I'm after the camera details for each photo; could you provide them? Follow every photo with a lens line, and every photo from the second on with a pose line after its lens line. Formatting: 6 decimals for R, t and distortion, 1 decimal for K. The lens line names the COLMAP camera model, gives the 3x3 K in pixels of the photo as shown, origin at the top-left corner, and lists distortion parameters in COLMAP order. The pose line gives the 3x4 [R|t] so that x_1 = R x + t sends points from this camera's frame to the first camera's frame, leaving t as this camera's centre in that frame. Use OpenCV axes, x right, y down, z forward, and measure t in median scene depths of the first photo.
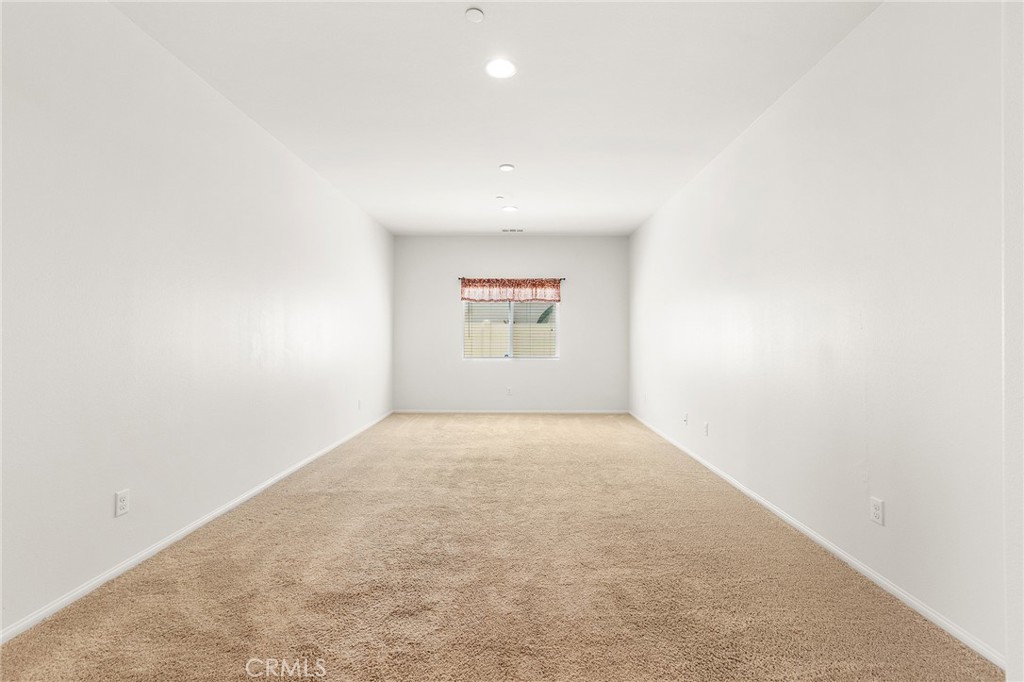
lens RADIAL K [[464.2, 0, 512.8], [0, 464.2, 335.5], [0, 0, 1]] dist [0.010446, -0.001551]
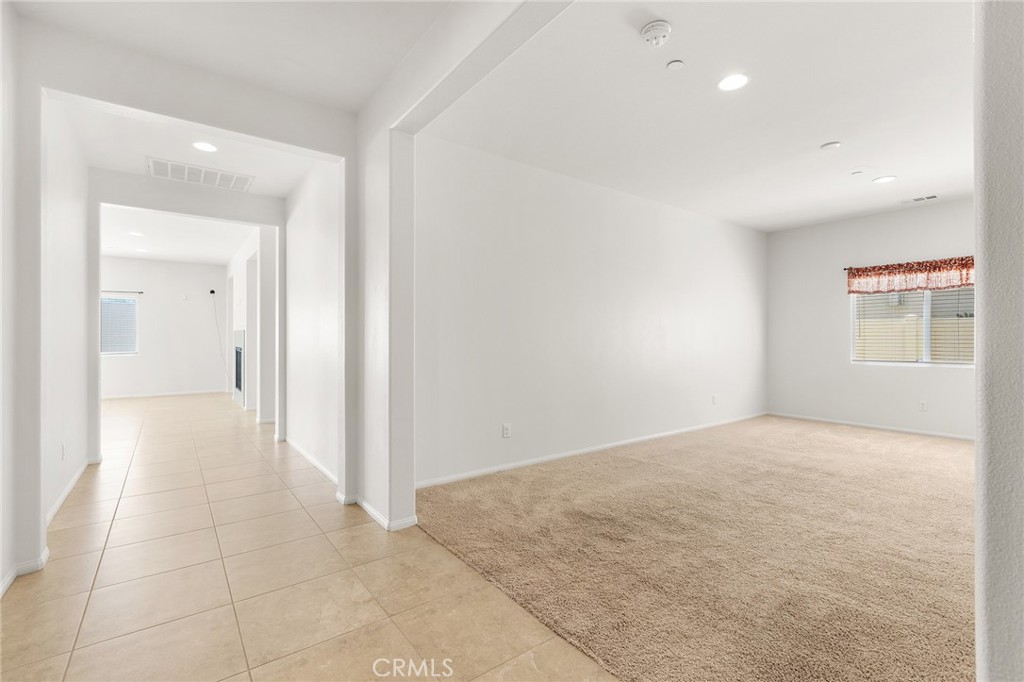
lens RADIAL K [[464.2, 0, 515.4], [0, 464.2, 339.4], [0, 0, 1]] dist [0.010446, -0.001551]
pose [[0.599524, -0.002385, -0.800353, 0.425606], [0.010237, 0.999937, 0.004689, -0.003647], [0.800291, -0.011004, 0.599511, -0.031376]]
